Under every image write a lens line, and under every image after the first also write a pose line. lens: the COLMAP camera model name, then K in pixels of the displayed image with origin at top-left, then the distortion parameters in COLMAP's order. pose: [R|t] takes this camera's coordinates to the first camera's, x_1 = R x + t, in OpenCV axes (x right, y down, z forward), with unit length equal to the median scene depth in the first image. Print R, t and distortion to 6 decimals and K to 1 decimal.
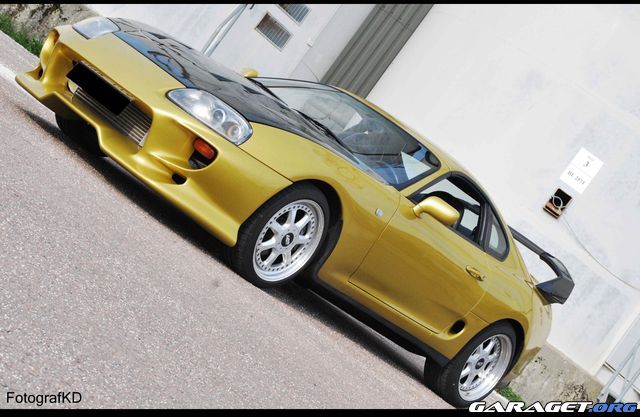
lens RADIAL K [[1806.1, 0, 320.0], [0, 1806.1, 208.5], [0, 0, 1]] dist [0.042821, 0.267024]
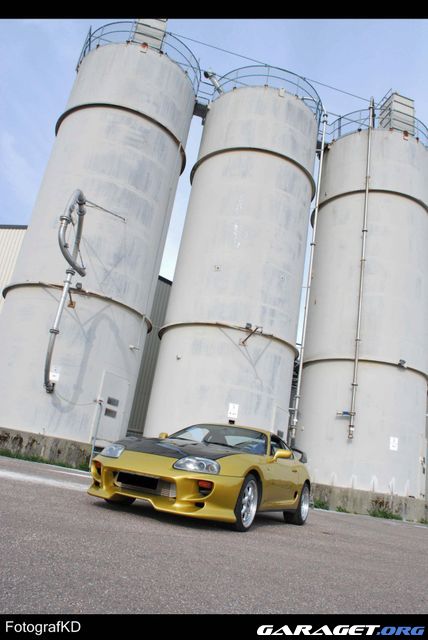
lens RADIAL K [[506.8, 0, 214.0], [0, 506.8, 320.0], [0, 0, 1]] dist [-0.081055, 0.001828]
pose [[0.867679, -0.382594, 0.317420, -0.156660], [0.439329, 0.888951, -0.129445, -0.113792], [-0.232646, 0.251769, 0.939409, 0.439888]]
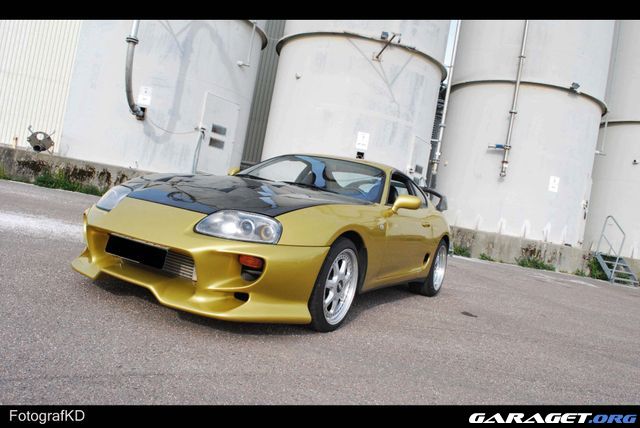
lens RADIAL K [[506.8, 0, 320.0], [0, 506.8, 214.0], [0, 0, 1]] dist [-0.081055, 0.001828]
pose [[0.887028, -0.446572, 0.117281, -0.049441], [0.434019, 0.893123, 0.118146, -0.074150], [-0.157507, -0.053896, 0.986046, 0.690671]]
